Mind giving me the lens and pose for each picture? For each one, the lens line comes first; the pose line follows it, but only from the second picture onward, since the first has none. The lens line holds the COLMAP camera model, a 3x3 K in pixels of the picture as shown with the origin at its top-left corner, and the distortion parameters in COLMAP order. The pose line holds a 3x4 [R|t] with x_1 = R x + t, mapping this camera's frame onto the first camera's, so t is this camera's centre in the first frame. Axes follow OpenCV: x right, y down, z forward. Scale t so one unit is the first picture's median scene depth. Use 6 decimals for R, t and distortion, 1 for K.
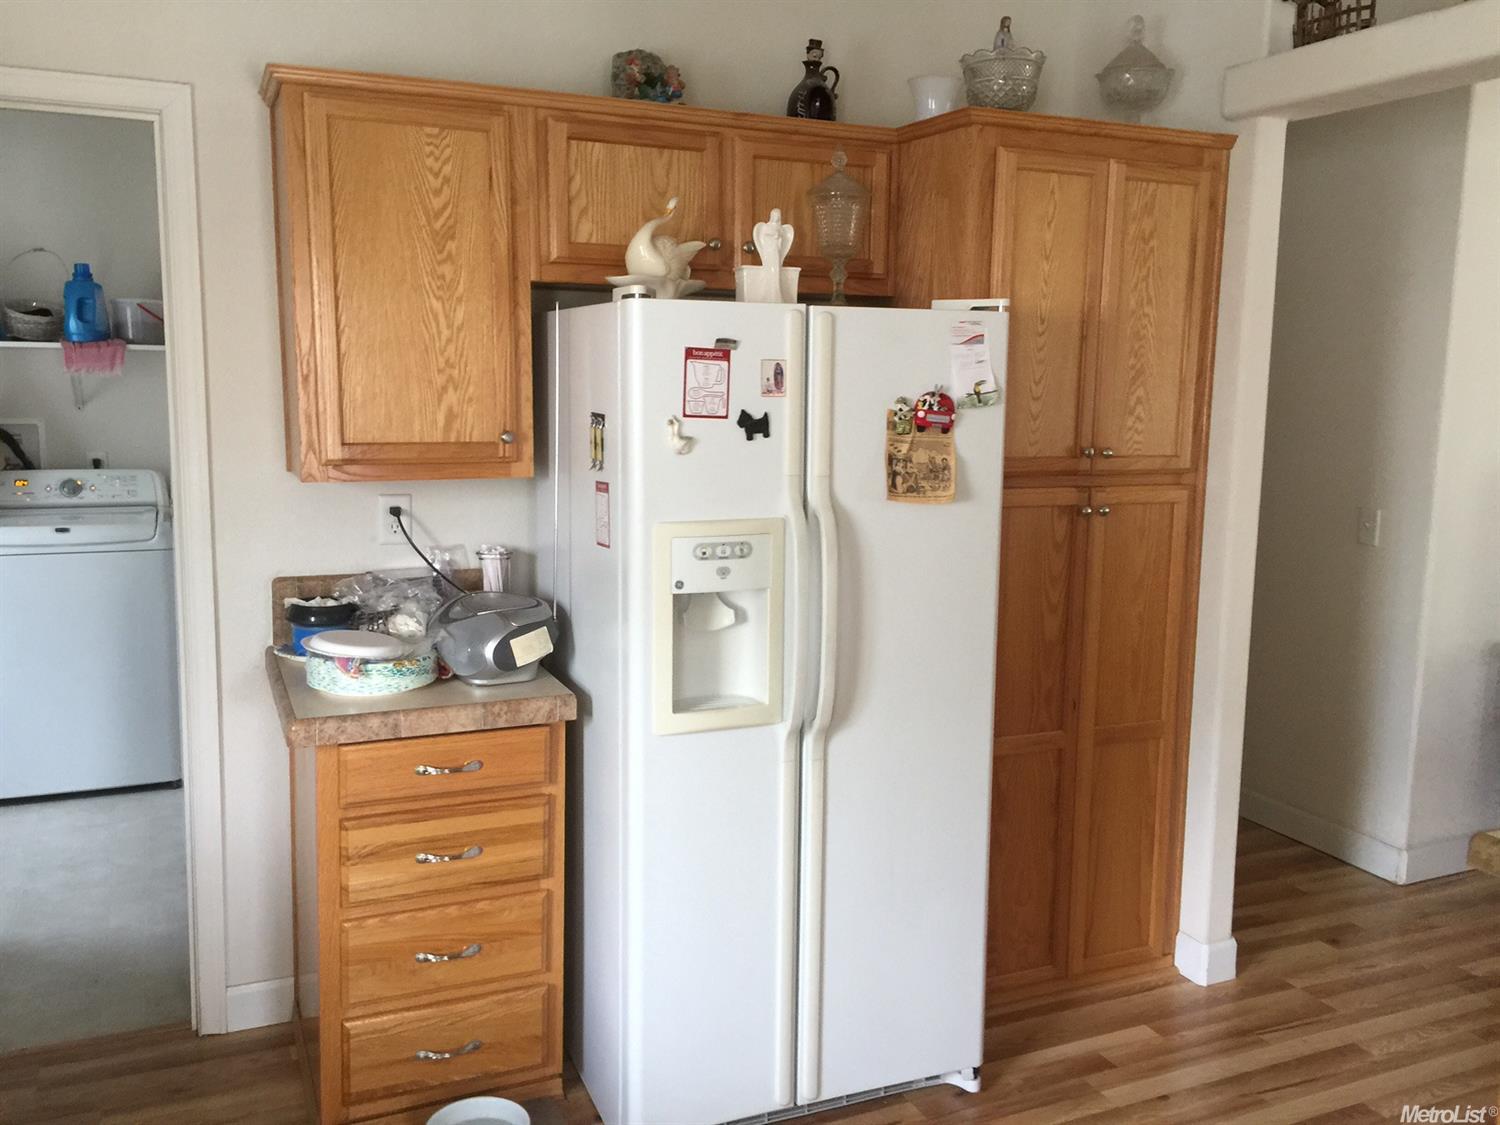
lens RADIAL K [[1275.1, 0, 762.0], [0, 1275.1, 551.1], [0, 0, 1]] dist [0.090847, -0.118520]
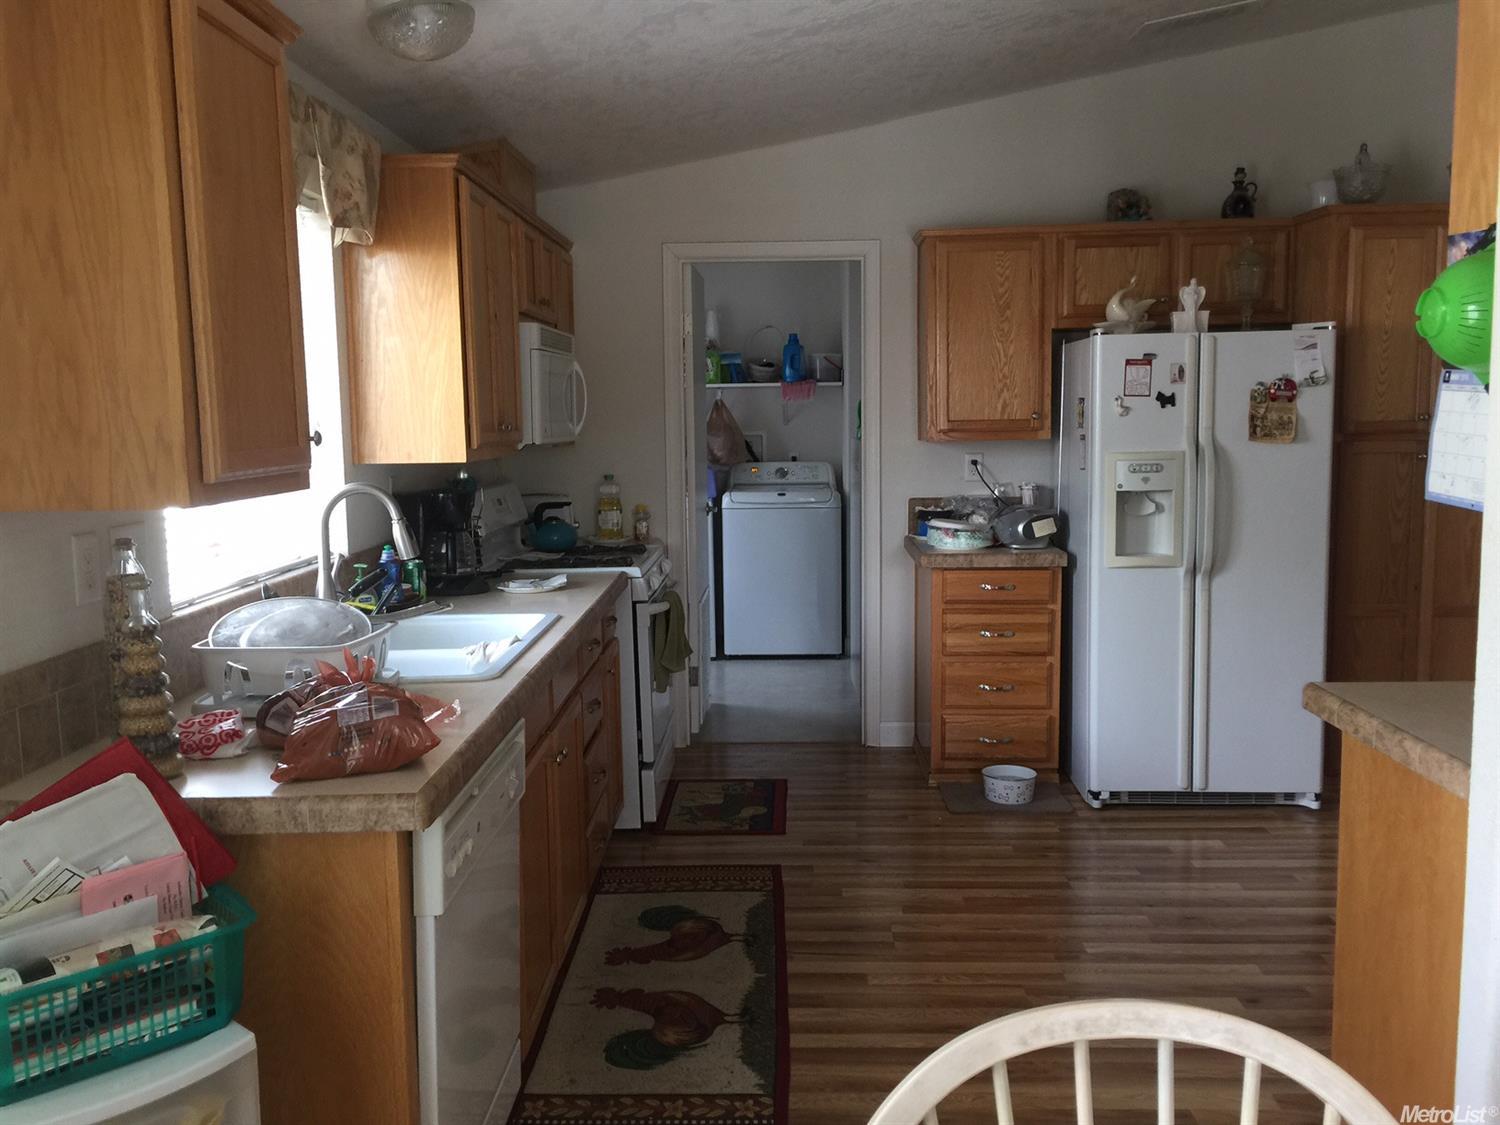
lens RADIAL K [[1275.1, 0, 762.0], [0, 1275.1, 551.1], [0, 0, 1]] dist [0.090847, -0.118520]
pose [[0.901389, 0.017349, -0.432663, 0.240309], [-0.030474, 0.999261, -0.023419, 0.157185], [0.431937, 0.034295, 0.901252, -0.793571]]
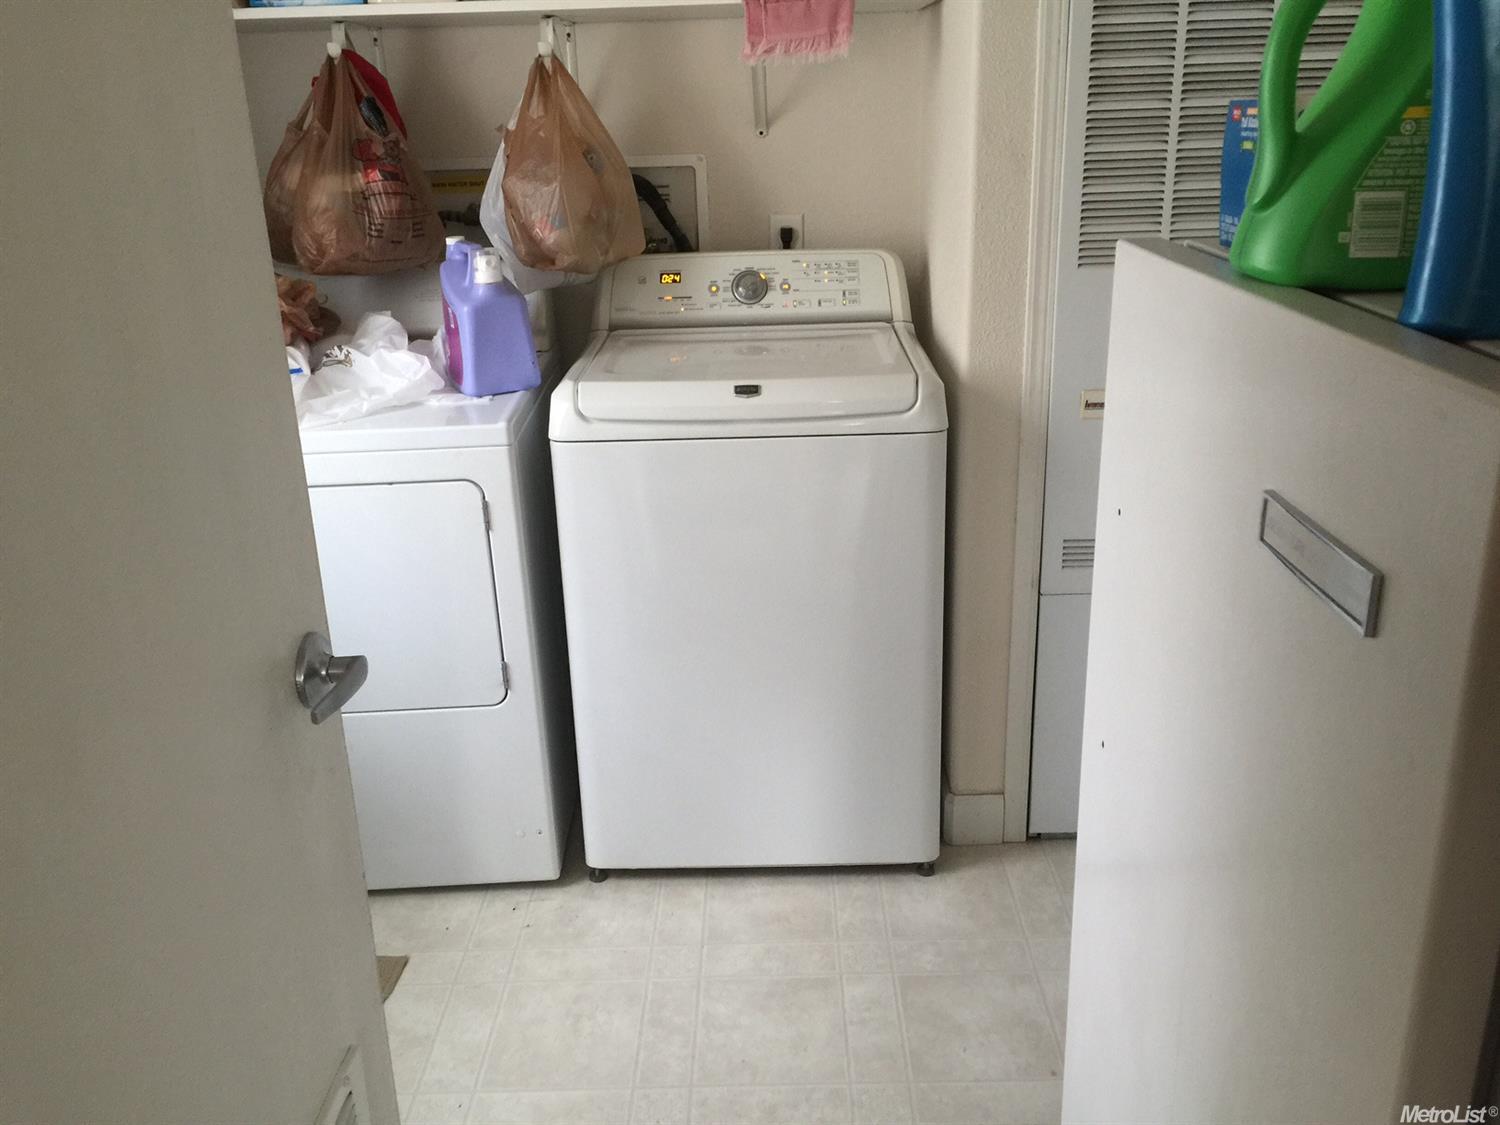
lens RADIAL K [[1275.1, 0, 762.0], [0, 1275.1, 551.1], [0, 0, 1]] dist [0.090847, -0.118520]
pose [[0.907445, 0.098972, -0.408348, -0.549062], [-0.013830, 0.978371, 0.206395, -0.093769], [0.419943, -0.181644, 0.889187, 0.927867]]
